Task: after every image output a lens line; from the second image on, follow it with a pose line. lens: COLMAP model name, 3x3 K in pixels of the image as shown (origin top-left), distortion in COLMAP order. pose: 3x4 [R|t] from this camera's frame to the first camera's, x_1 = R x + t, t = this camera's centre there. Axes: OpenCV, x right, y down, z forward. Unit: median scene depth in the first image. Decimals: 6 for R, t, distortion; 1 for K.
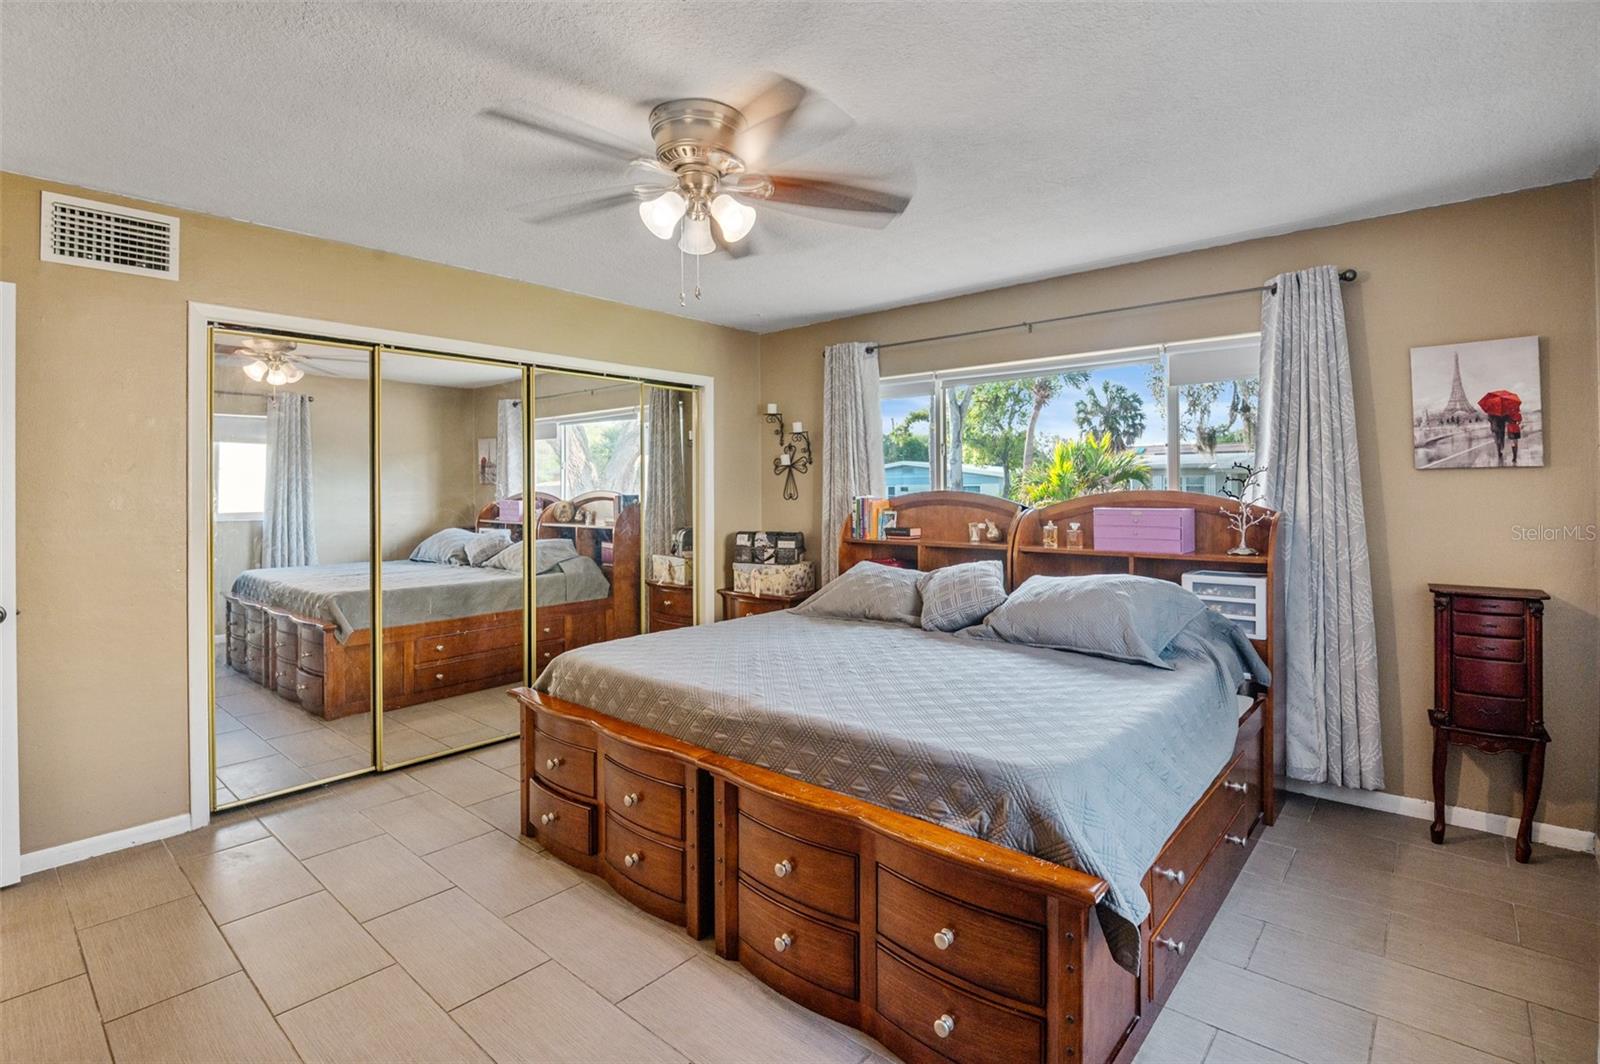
lens RADIAL K [[752.8, 0, 789.9], [0, 752.8, 490.8], [0, 0, 1]] dist [-0.004776, -0.000504]
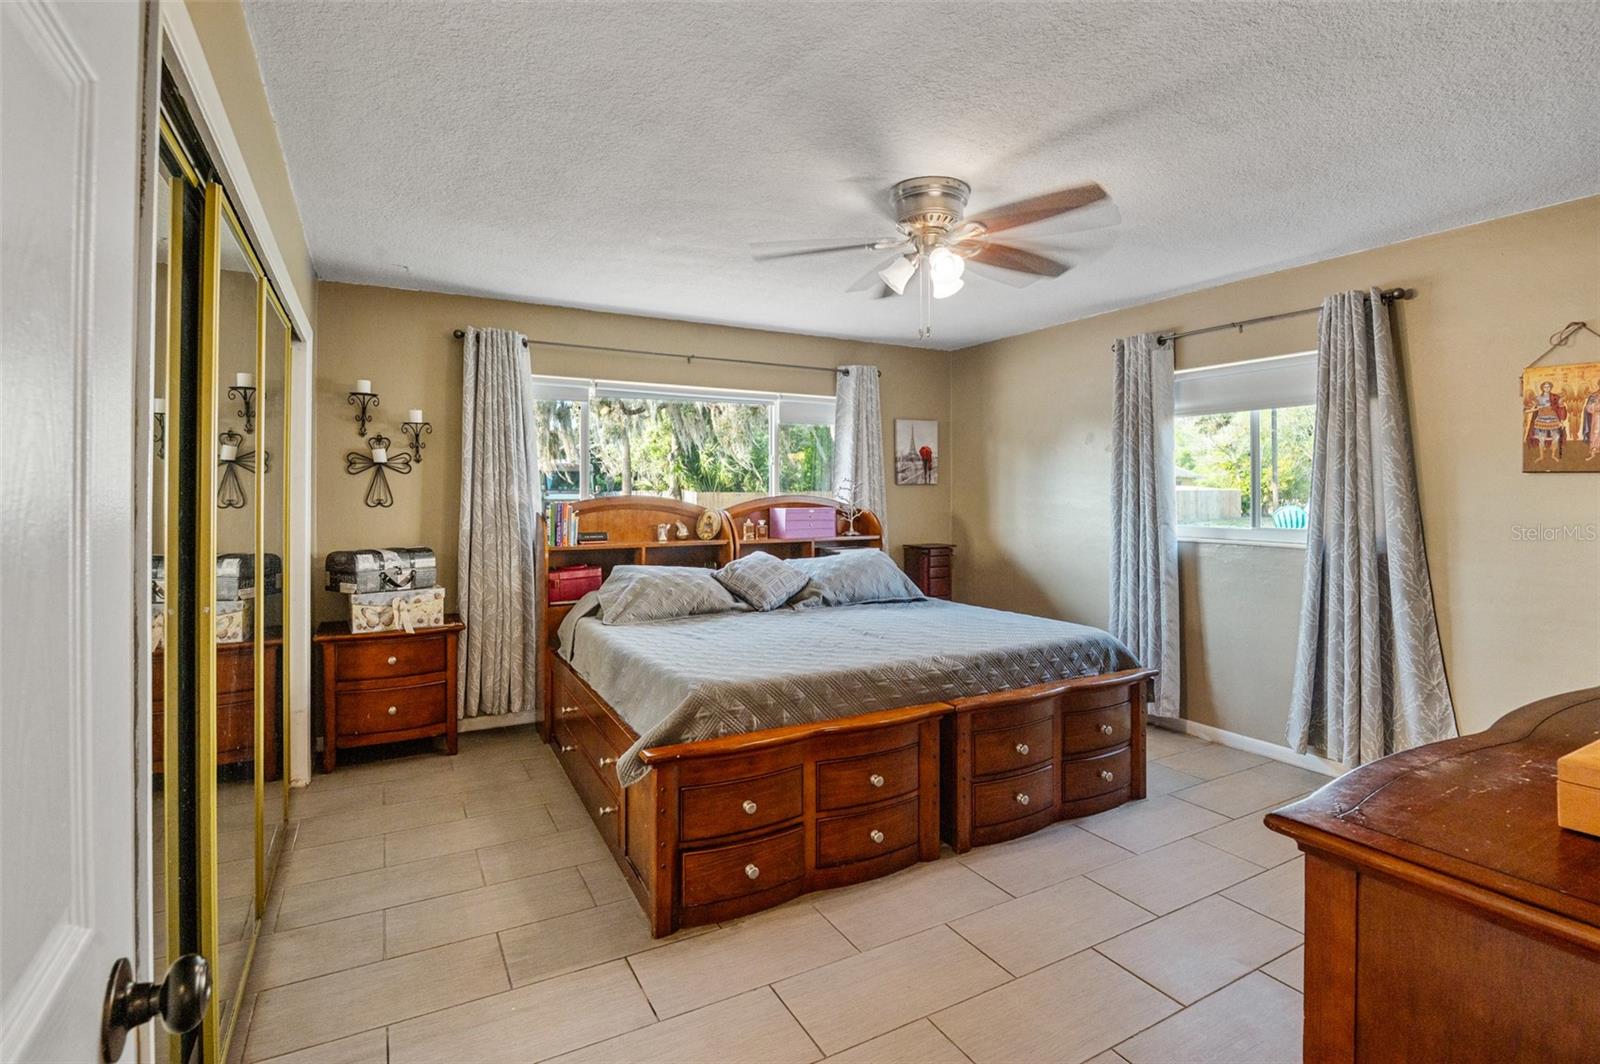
lens RADIAL K [[752.8, 0, 789.9], [0, 752.8, 490.8], [0, 0, 1]] dist [-0.004776, -0.000504]
pose [[0.345138, 0.004847, 0.938539, -0.930433], [-0.001476, 0.999988, -0.004621, -0.002534], [-0.938551, 0.000209, 0.345141, 0.541397]]
